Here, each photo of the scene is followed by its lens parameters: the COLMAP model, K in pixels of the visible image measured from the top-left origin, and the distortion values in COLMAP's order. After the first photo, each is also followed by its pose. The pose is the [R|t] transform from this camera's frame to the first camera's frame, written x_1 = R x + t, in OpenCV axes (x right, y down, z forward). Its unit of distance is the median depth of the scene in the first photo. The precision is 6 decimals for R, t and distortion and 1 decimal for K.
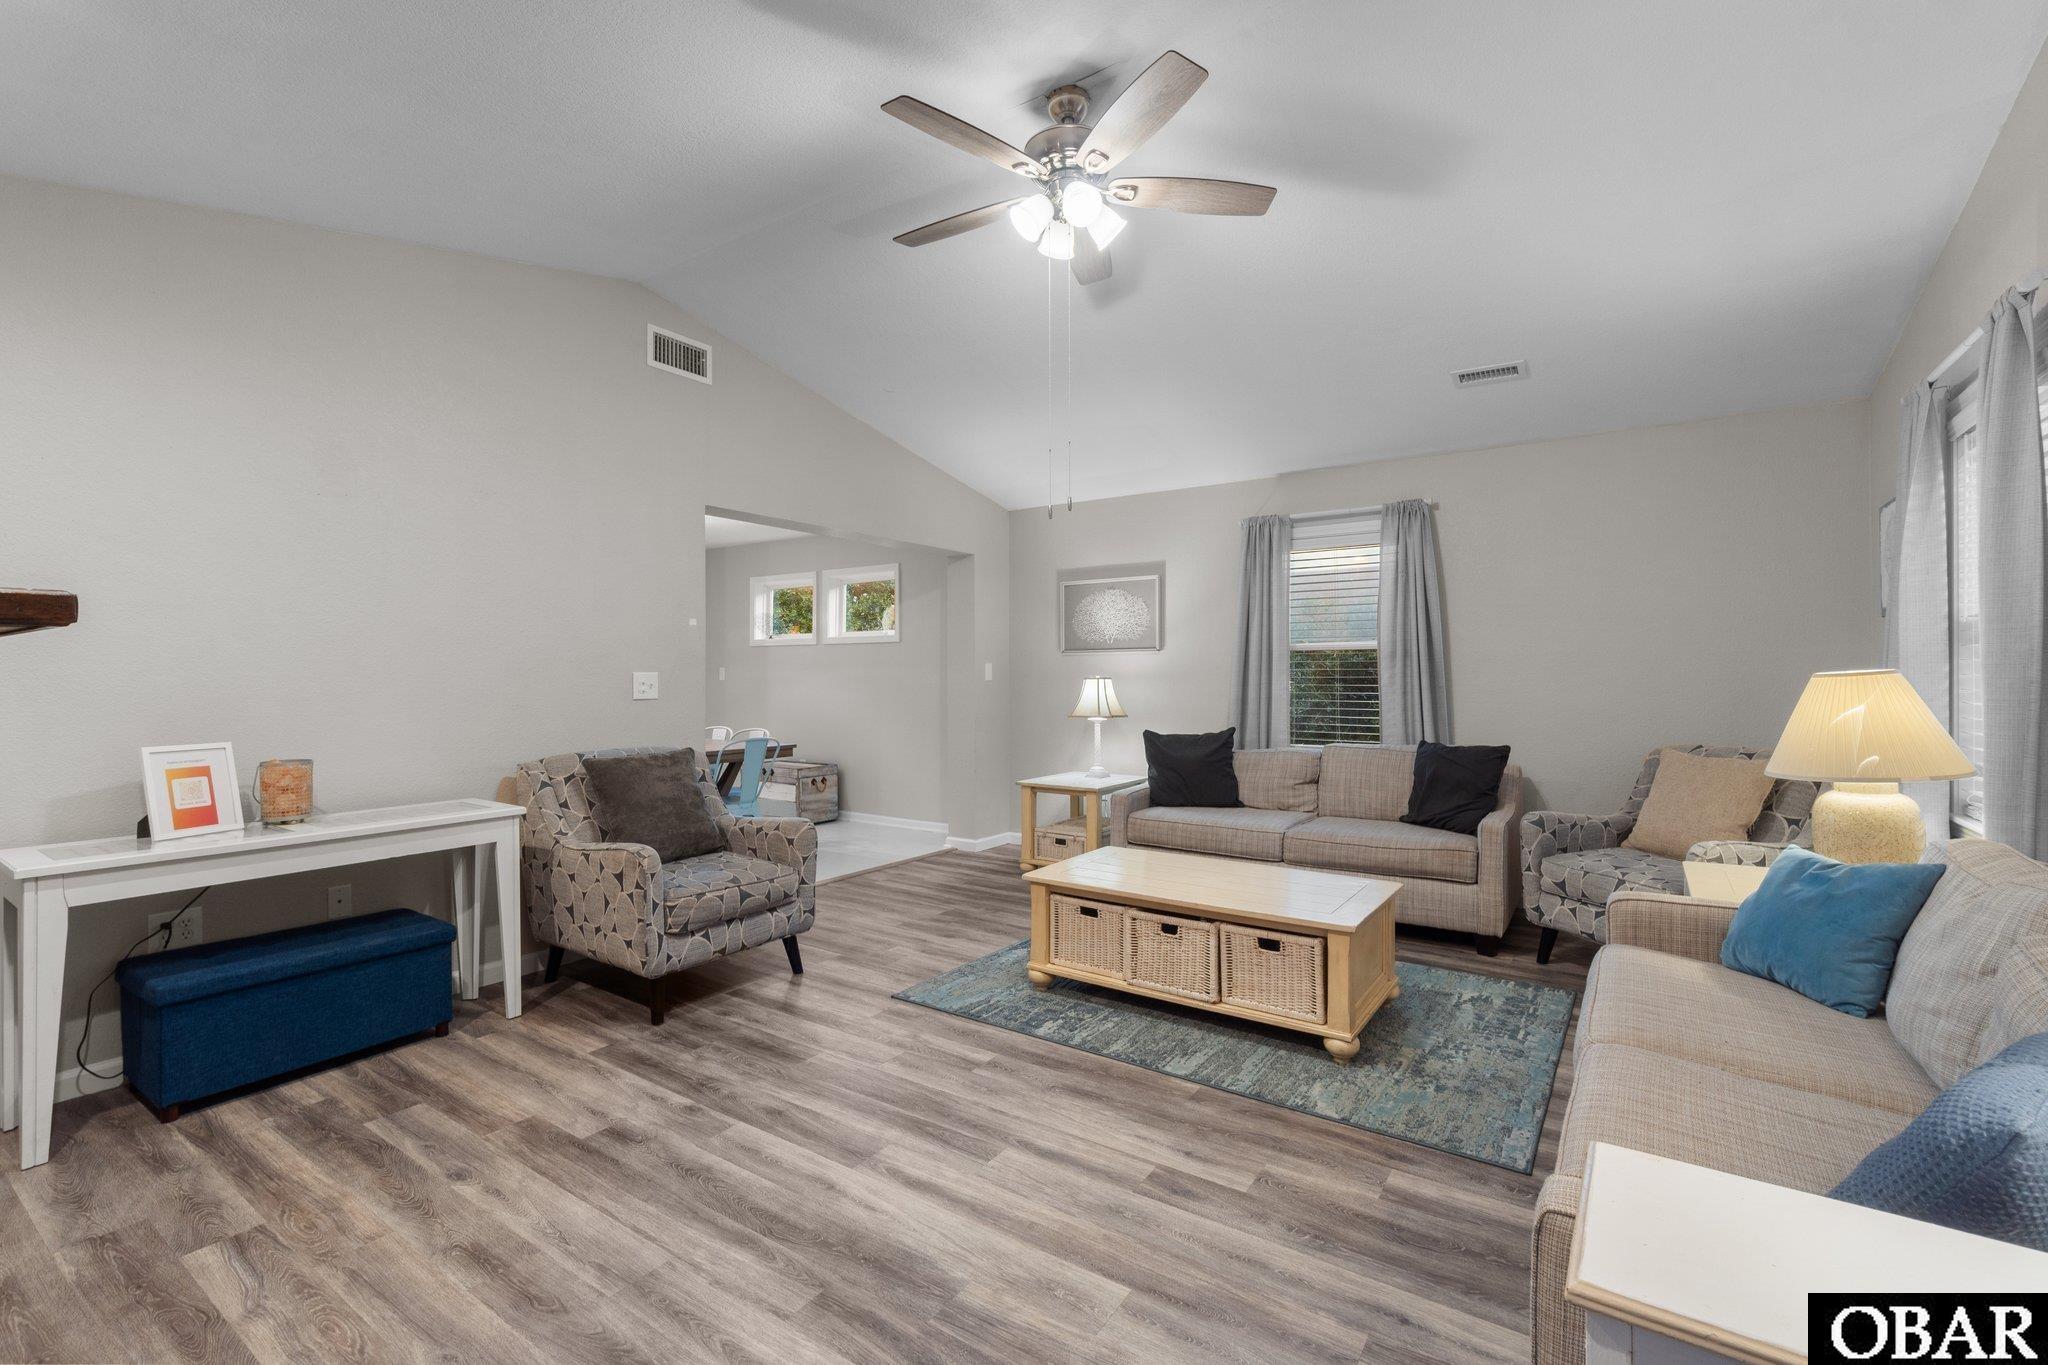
lens RADIAL K [[878.0, 0, 1028.9], [0, 878.0, 668.1], [0, 0, 1]] dist [-0.006492, -0.000111]
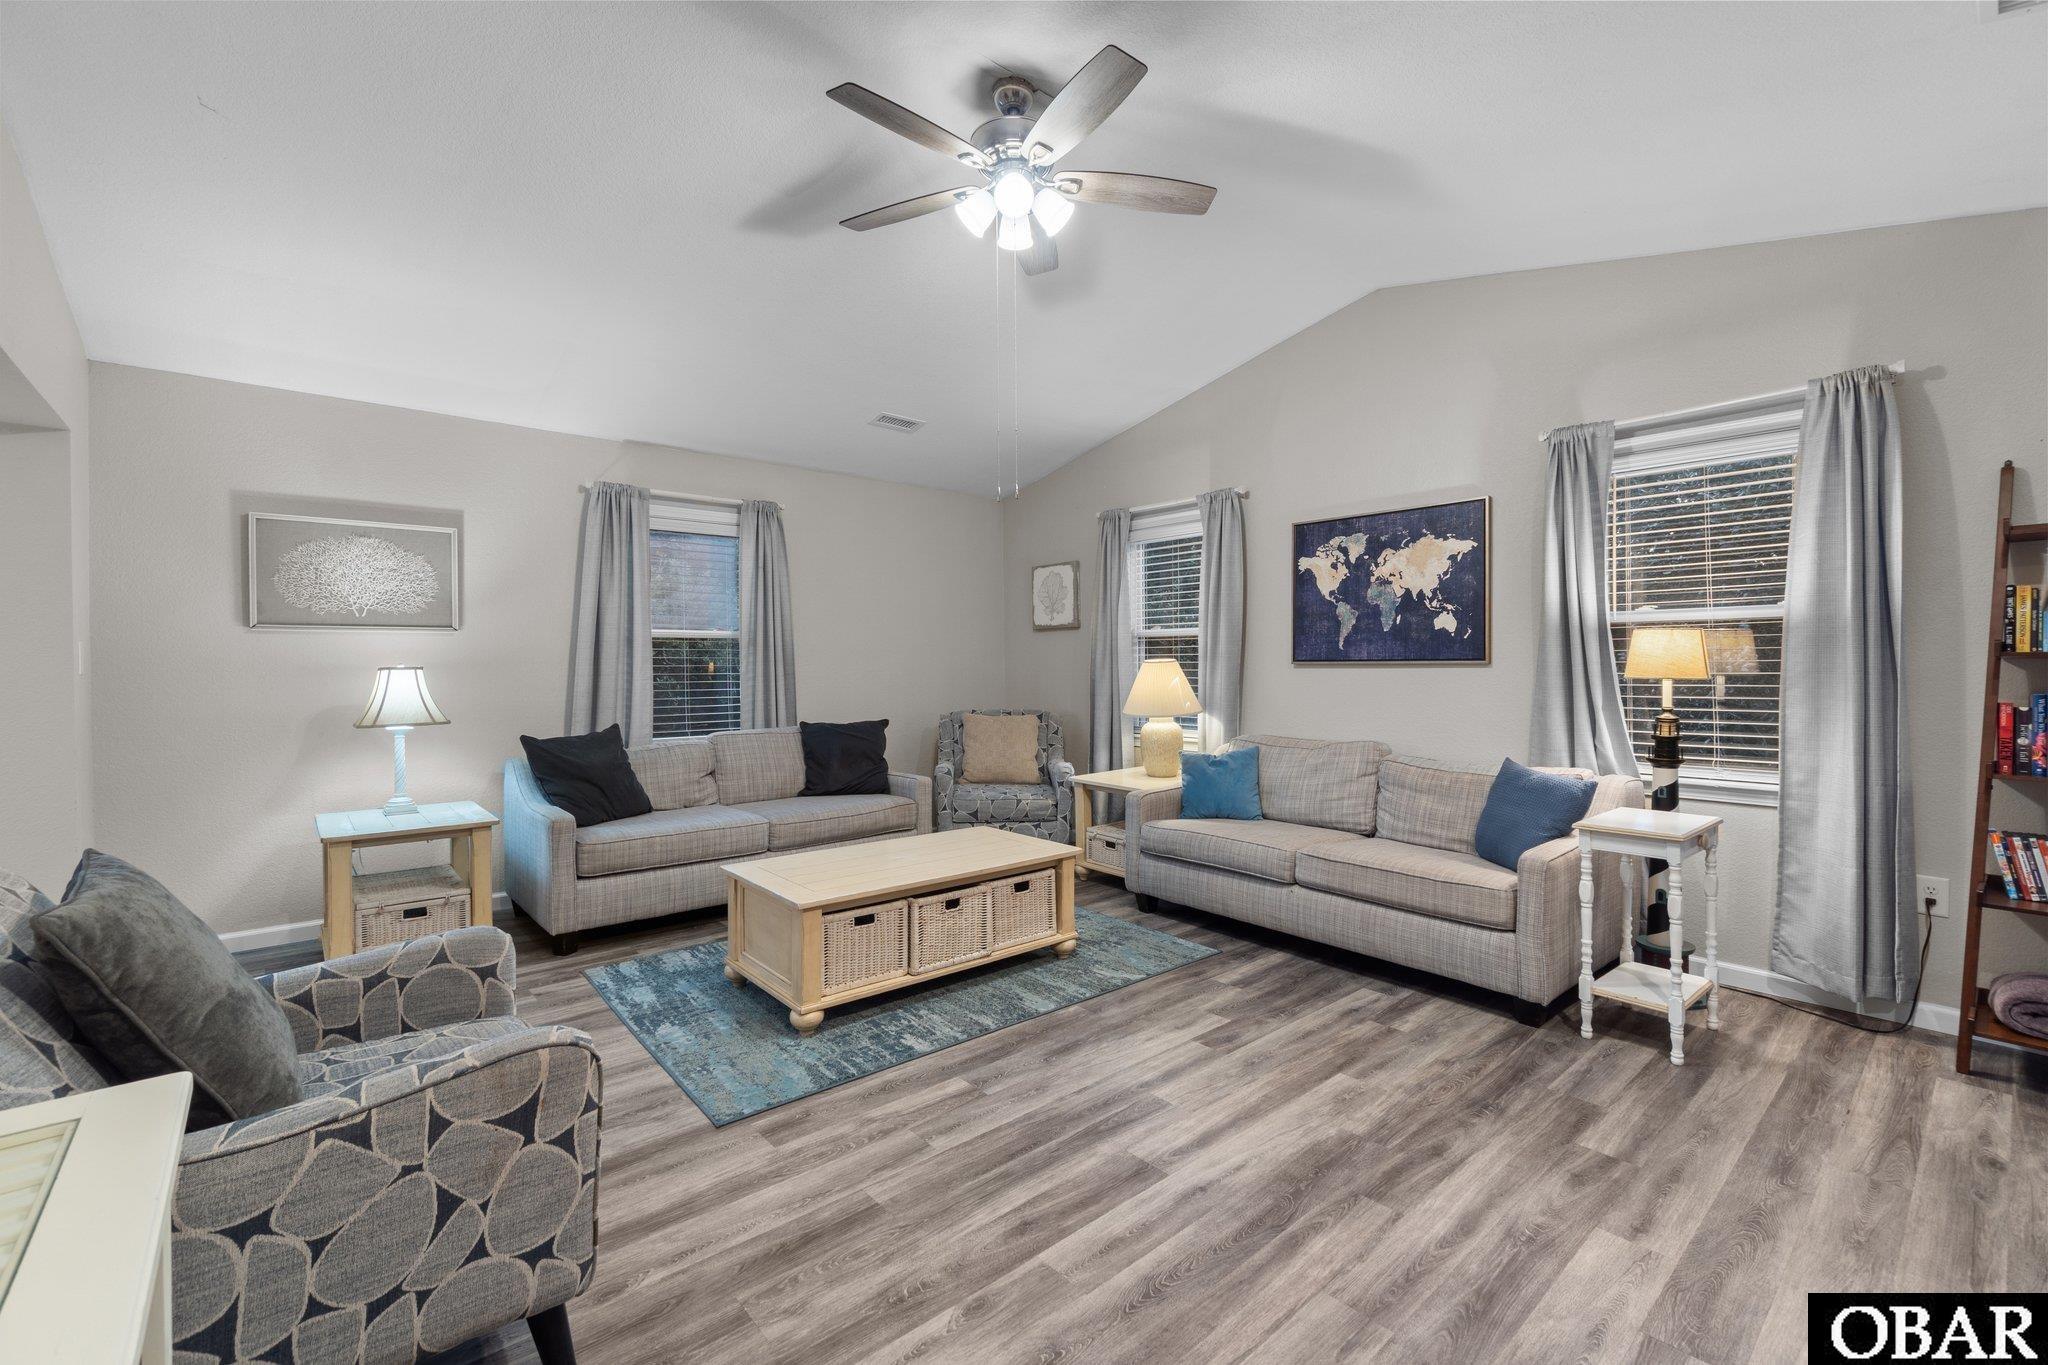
lens RADIAL K [[878.0, 0, 1028.9], [0, 878.0, 668.1], [0, 0, 1]] dist [-0.006492, -0.000111]
pose [[0.258791, -0.004544, 0.965923, -0.905528], [-0.004663, 0.999971, 0.005953, 0.010161], [-0.965922, -0.006045, 0.258762, 0.703932]]
